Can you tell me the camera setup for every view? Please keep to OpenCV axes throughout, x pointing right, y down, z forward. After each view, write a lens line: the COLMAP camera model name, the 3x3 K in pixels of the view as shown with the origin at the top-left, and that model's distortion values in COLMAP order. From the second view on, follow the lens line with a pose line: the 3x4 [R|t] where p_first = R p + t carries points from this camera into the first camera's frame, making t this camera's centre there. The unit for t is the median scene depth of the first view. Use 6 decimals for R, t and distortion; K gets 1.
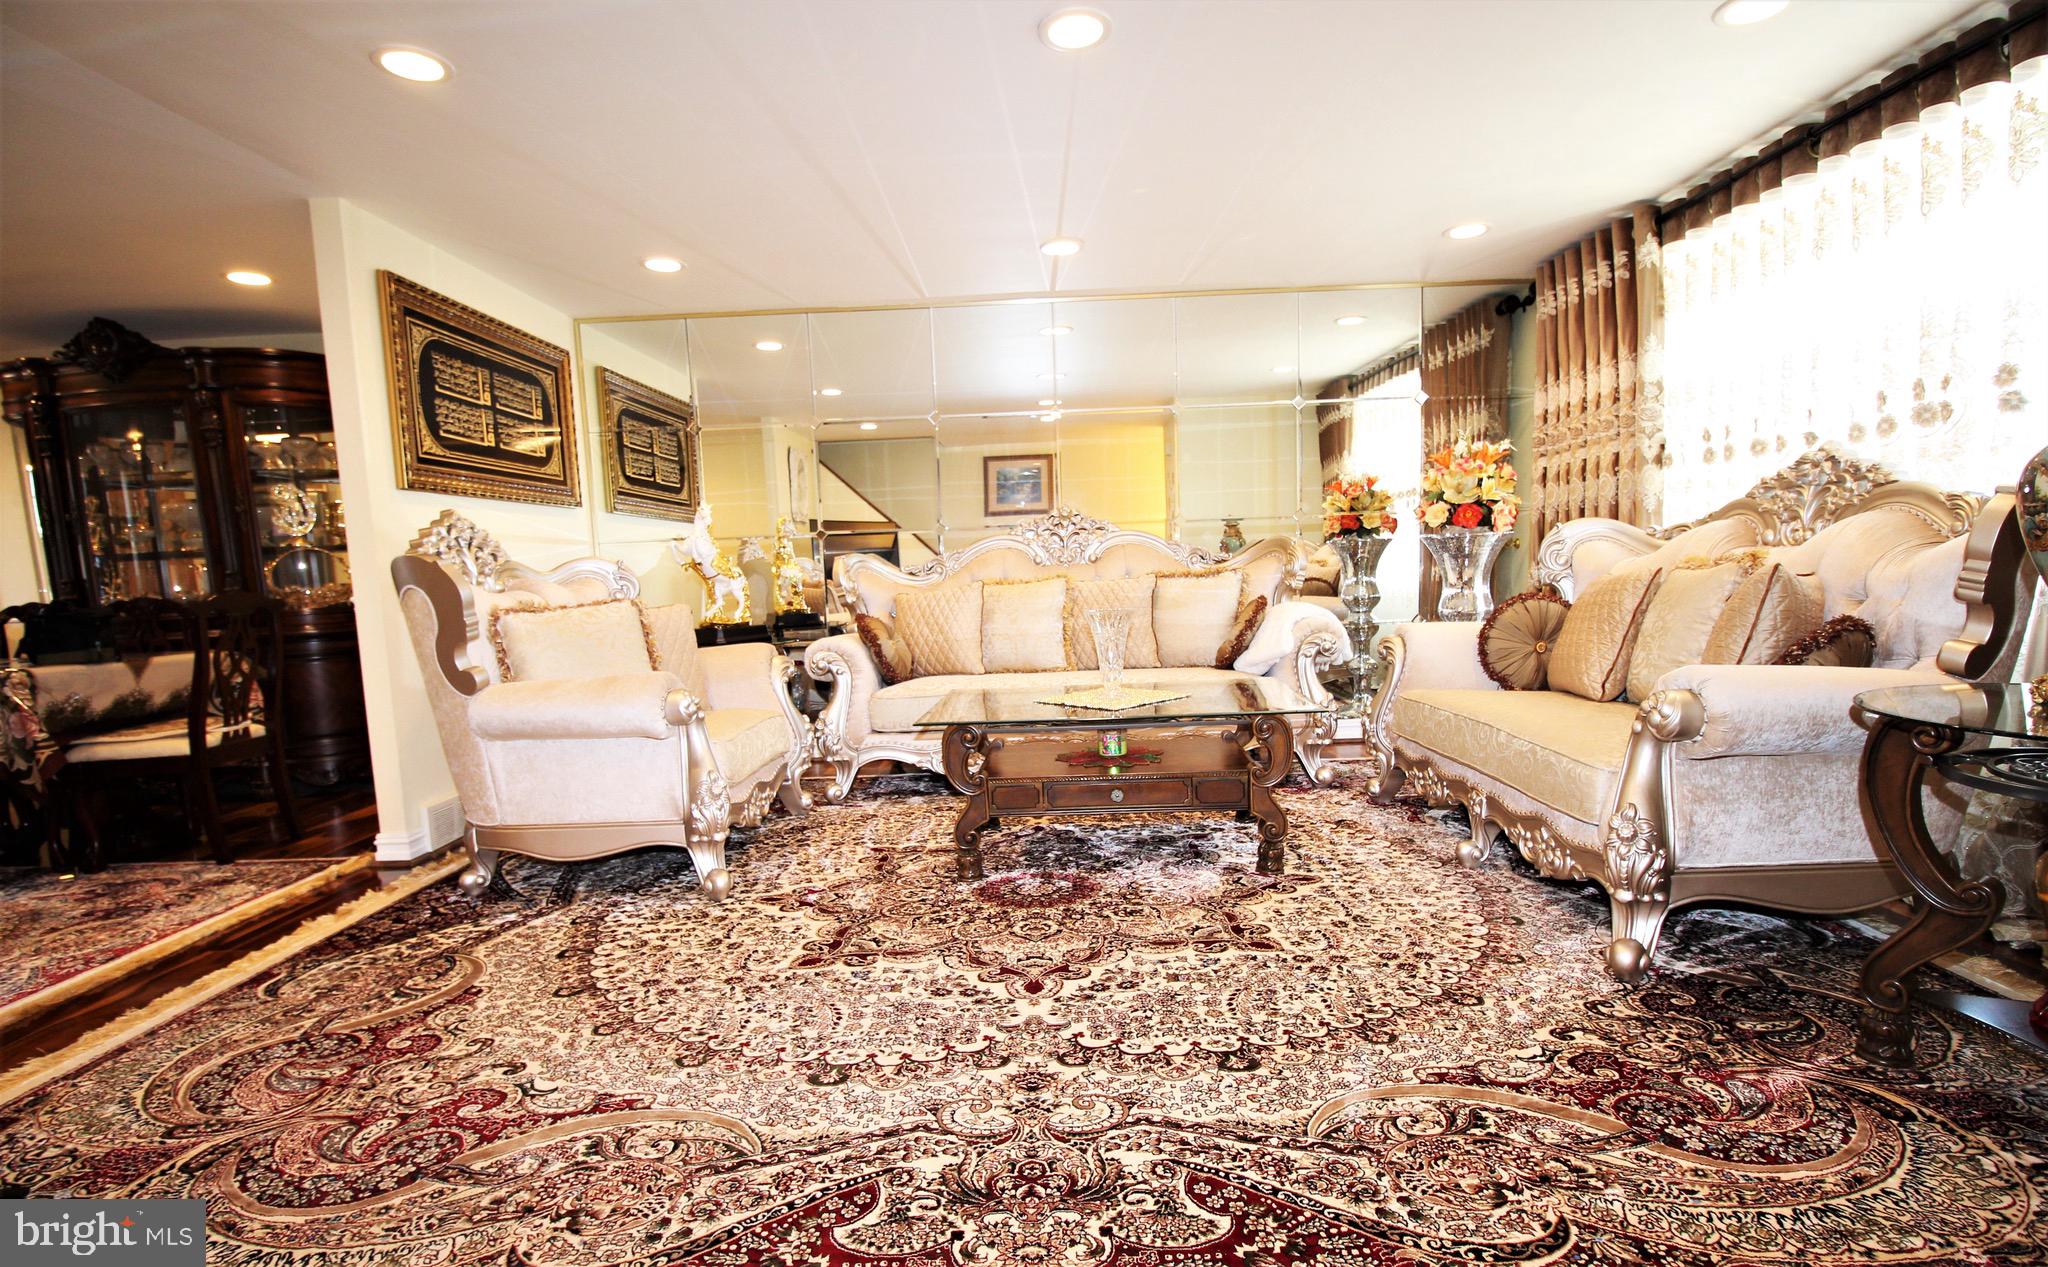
lens RADIAL K [[959.3, 0, 1031.6], [0, 959.3, 682.3], [0, 0, 1]] dist [-0.000290, -0.012698]
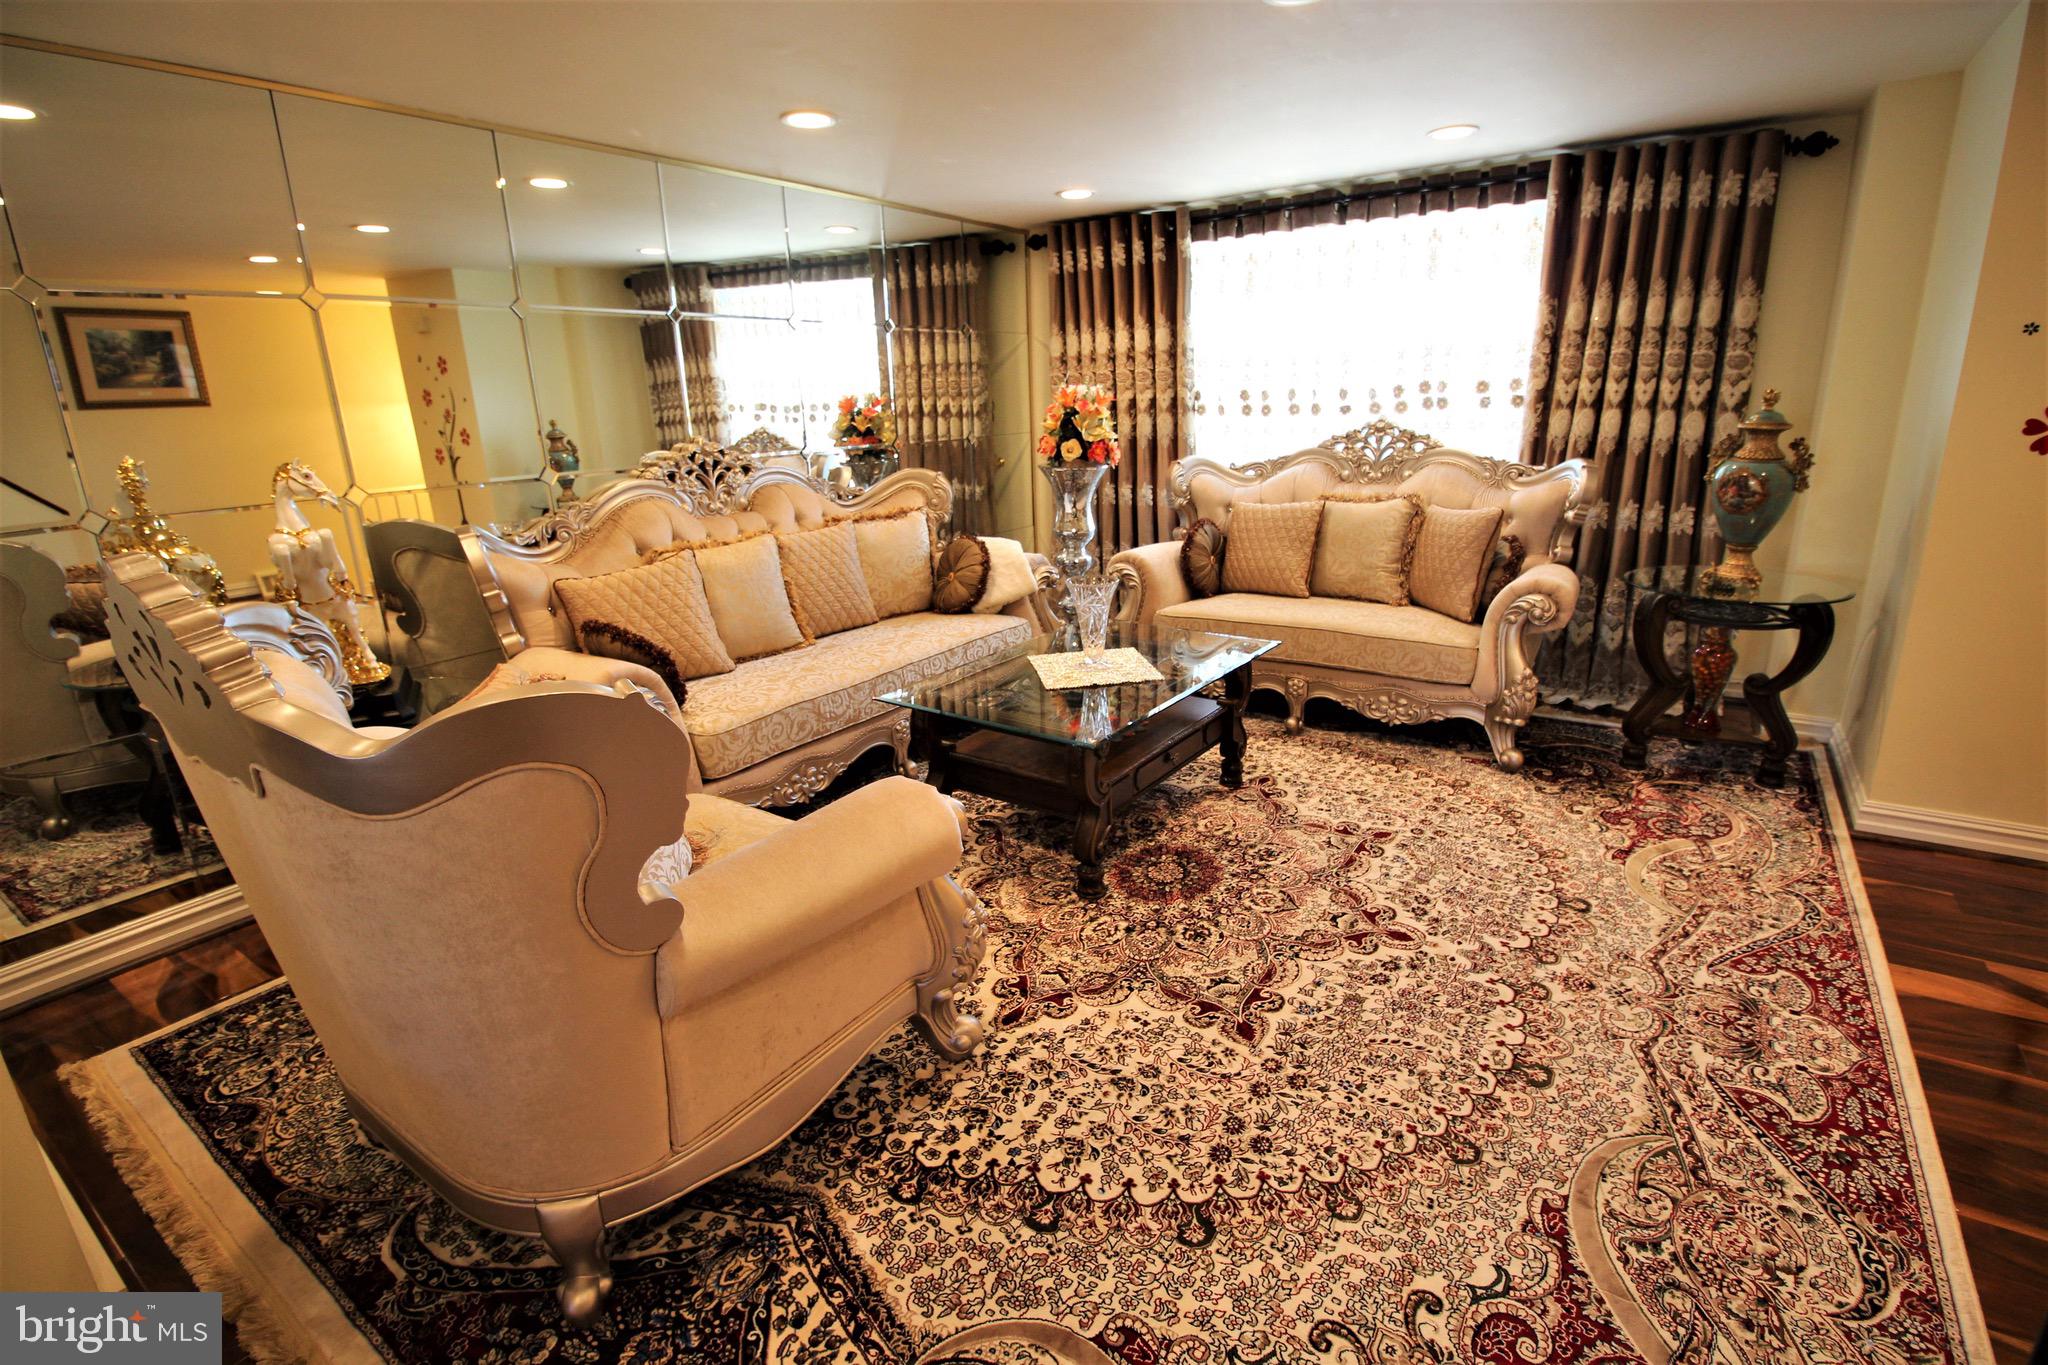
lens RADIAL K [[953.9, 0, 1034.5], [0, 953.9, 671.6], [0, 0, 1]] dist [-0.000760, -0.012907]
pose [[0.549146, -0.213638, 0.807959, -0.803750], [0.110800, 0.976851, 0.182989, -0.179143], [-0.828349, -0.010966, 0.560105, 0.546912]]
